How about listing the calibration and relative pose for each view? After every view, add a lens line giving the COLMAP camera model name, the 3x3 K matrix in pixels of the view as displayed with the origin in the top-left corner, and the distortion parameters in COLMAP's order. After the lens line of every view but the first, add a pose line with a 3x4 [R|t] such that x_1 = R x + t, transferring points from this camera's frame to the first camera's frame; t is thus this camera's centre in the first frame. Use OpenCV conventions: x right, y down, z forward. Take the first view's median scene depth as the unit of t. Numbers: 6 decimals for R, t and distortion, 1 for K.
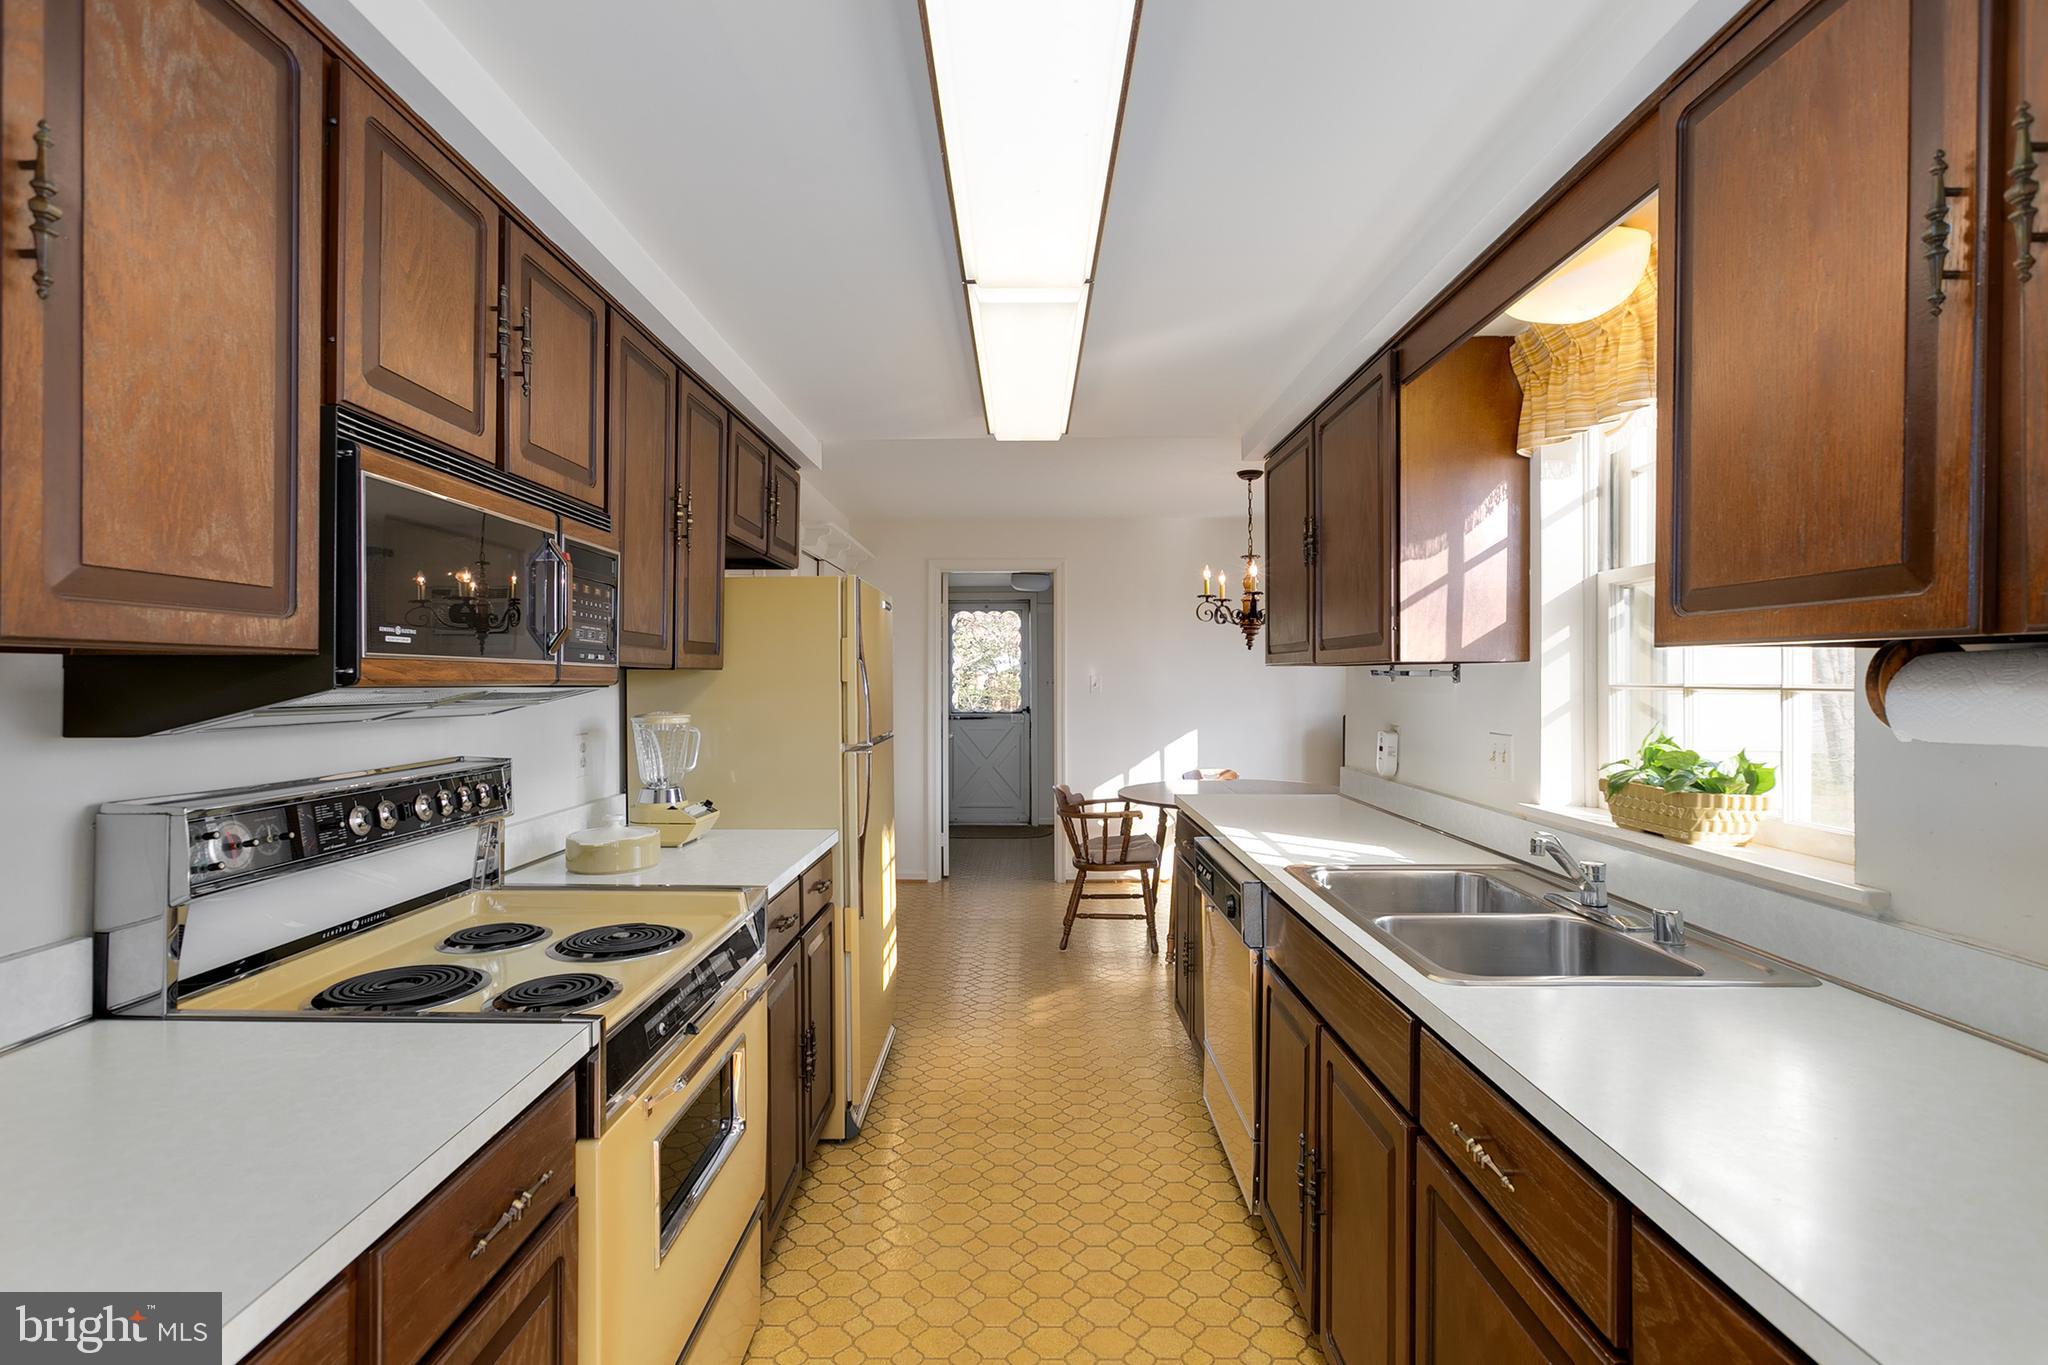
lens RADIAL K [[932.2, 0, 1018.0], [0, 932.2, 676.3], [0, 0, 1]] dist [-0.002352, -0.000263]
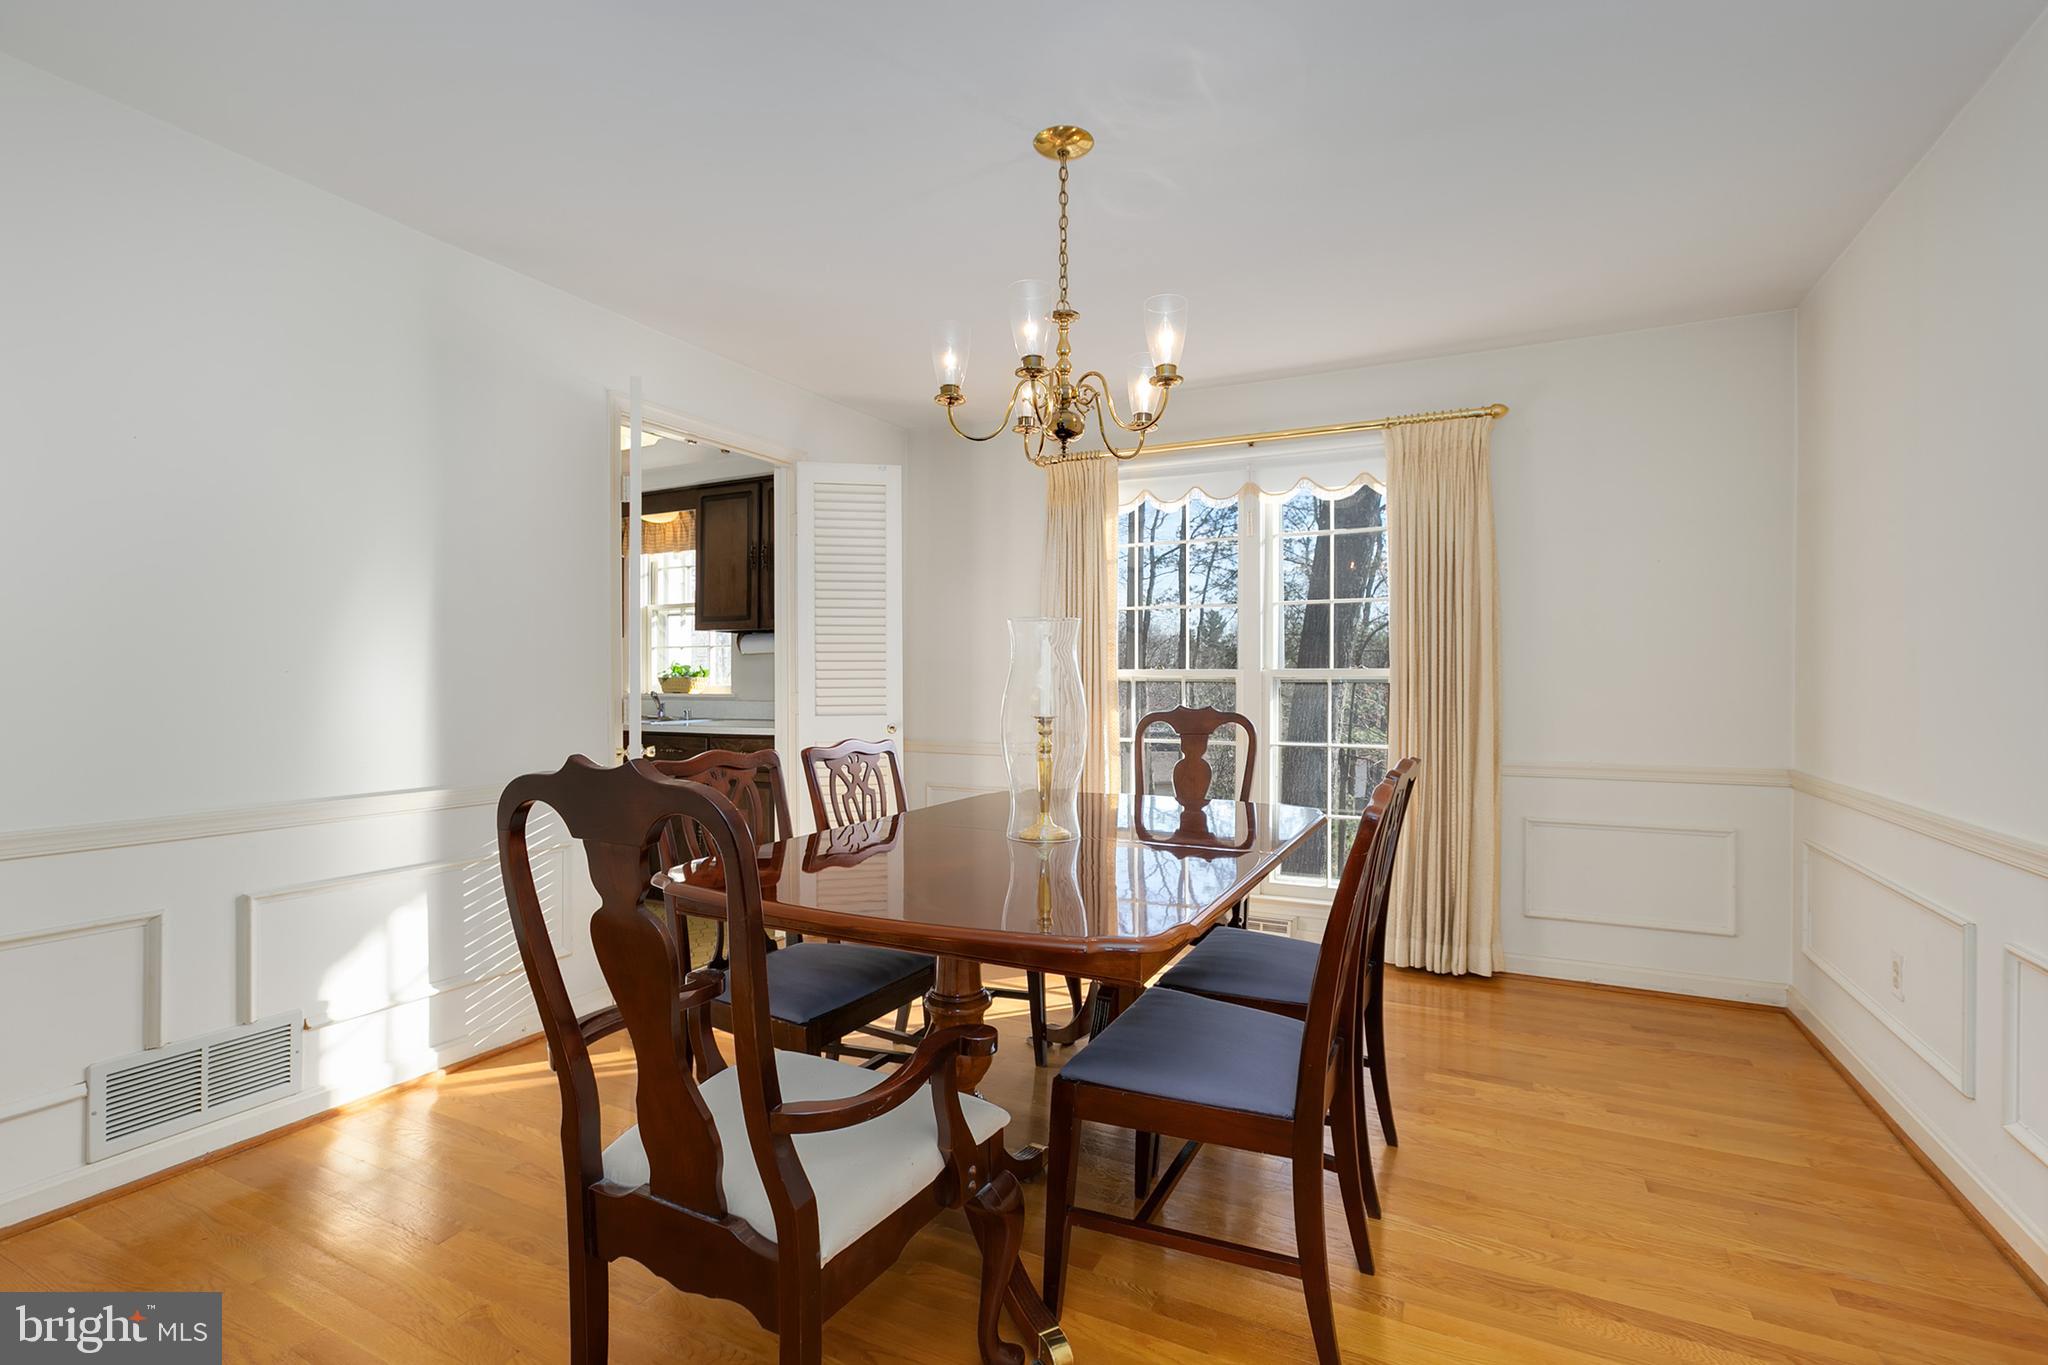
lens RADIAL K [[900.8, 0, 1024.0], [0, 900.8, 682.5], [0, 0, 1]] dist [-0.000316, -0.000010]
pose [[0.437816, 0.000043, 0.899065, -1.802916], [-0.001444, 0.999999, 0.000655, 0.157214], [-0.899063, -0.001585, 0.437816, -1.619066]]
